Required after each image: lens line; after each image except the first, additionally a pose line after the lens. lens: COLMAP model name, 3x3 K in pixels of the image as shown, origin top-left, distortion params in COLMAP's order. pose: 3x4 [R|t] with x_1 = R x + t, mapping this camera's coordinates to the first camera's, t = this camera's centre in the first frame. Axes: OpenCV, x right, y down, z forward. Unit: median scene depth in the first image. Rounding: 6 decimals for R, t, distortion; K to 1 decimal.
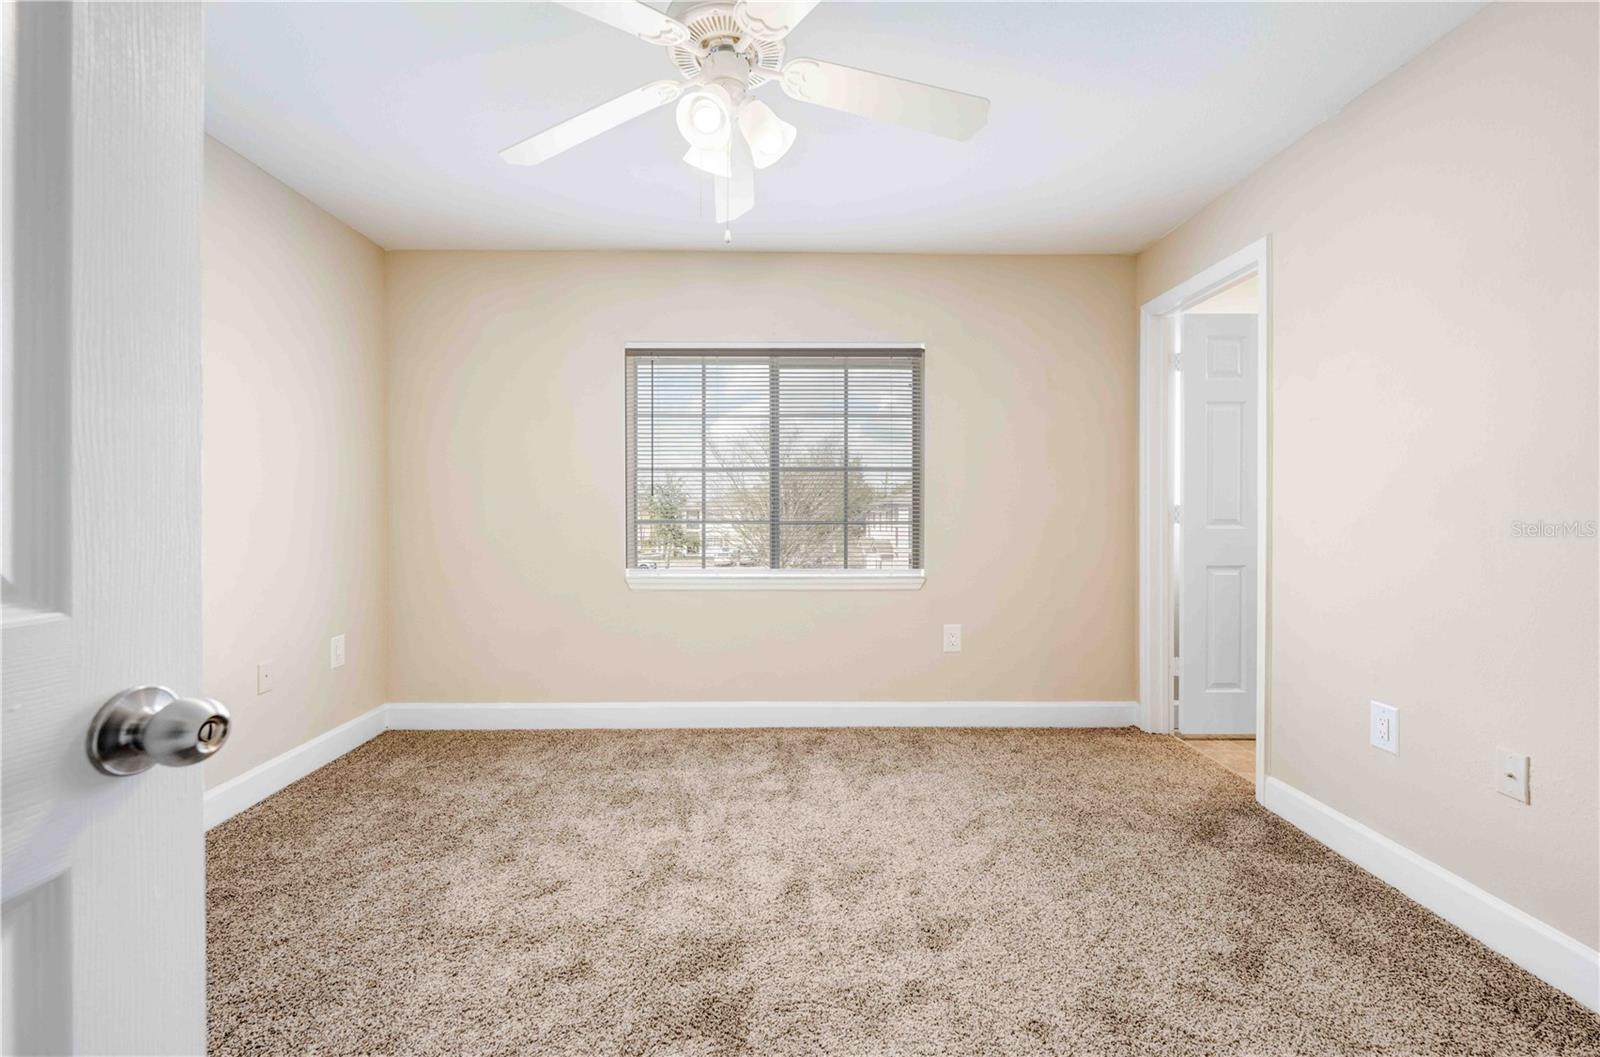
lens RADIAL K [[647.1, 0, 799.6], [0, 647.1, 524.3], [0, 0, 1]] dist [-0.002154, -0.000475]
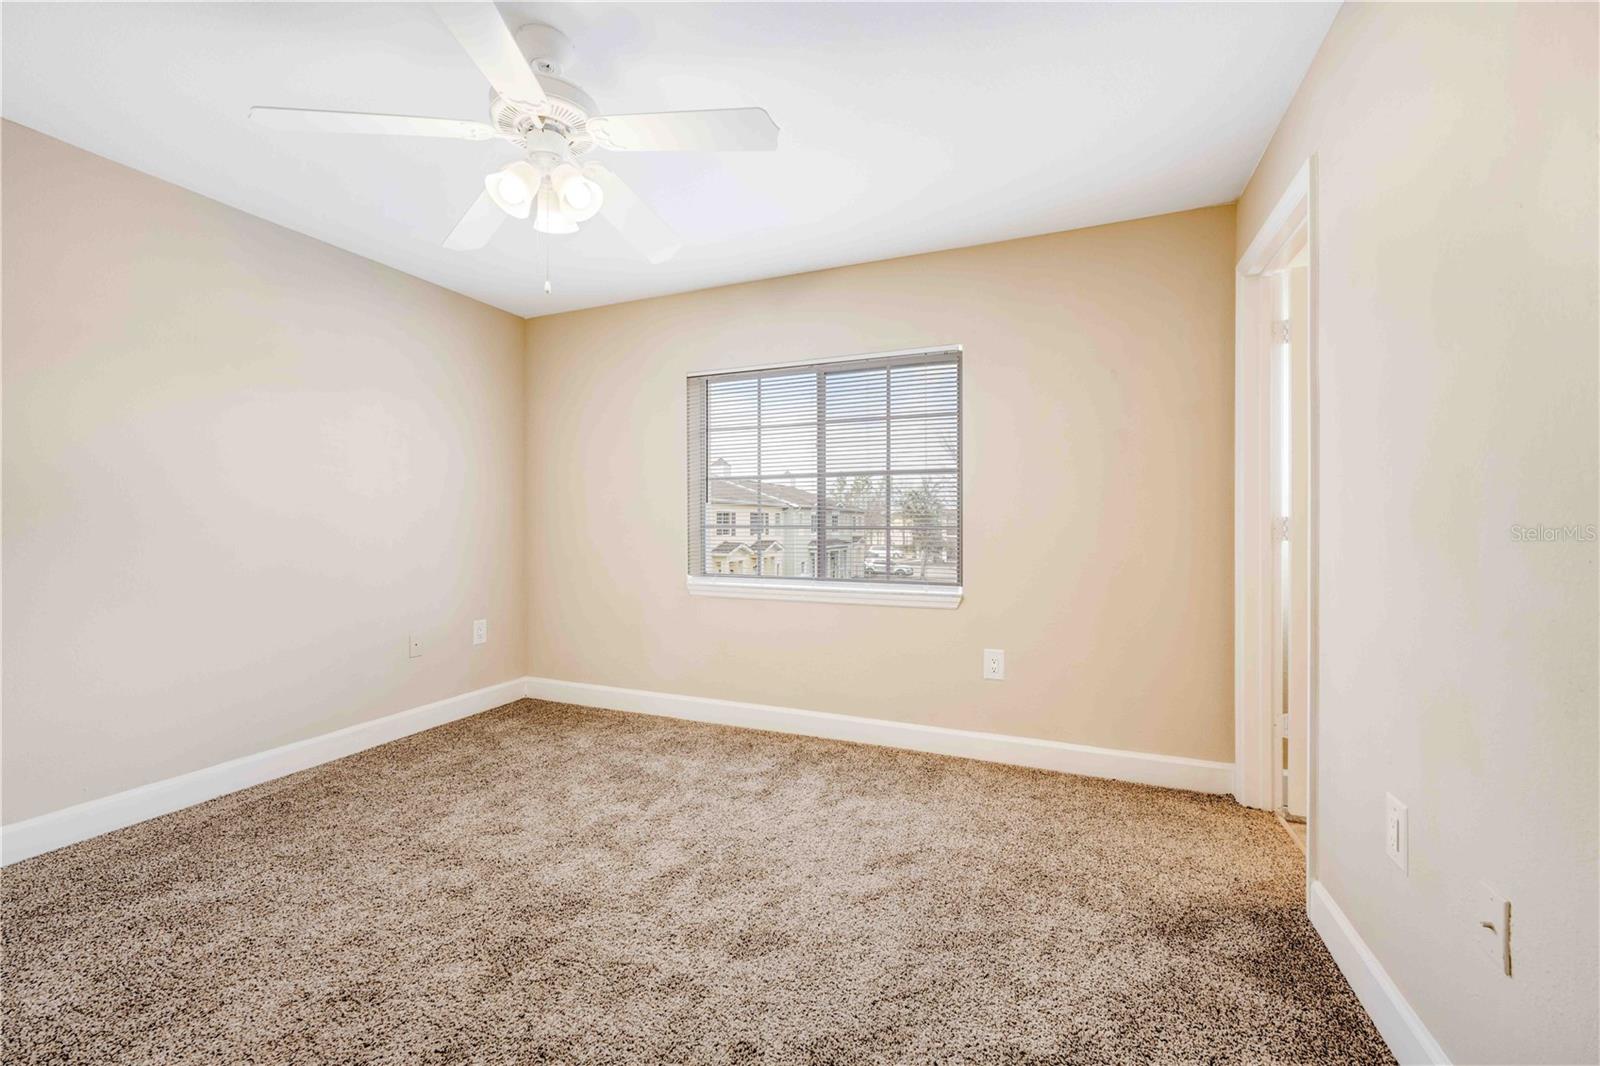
lens RADIAL K [[648.5, 0, 800.5], [0, 648.5, 536.1], [0, 0, 1]] dist [-0.002539, 0.000426]
pose [[0.913740, 0.006727, -0.406243, 0.409329], [-0.008655, 0.999958, -0.002909, 0.001119], [0.406207, 0.006174, 0.913760, 0.064008]]
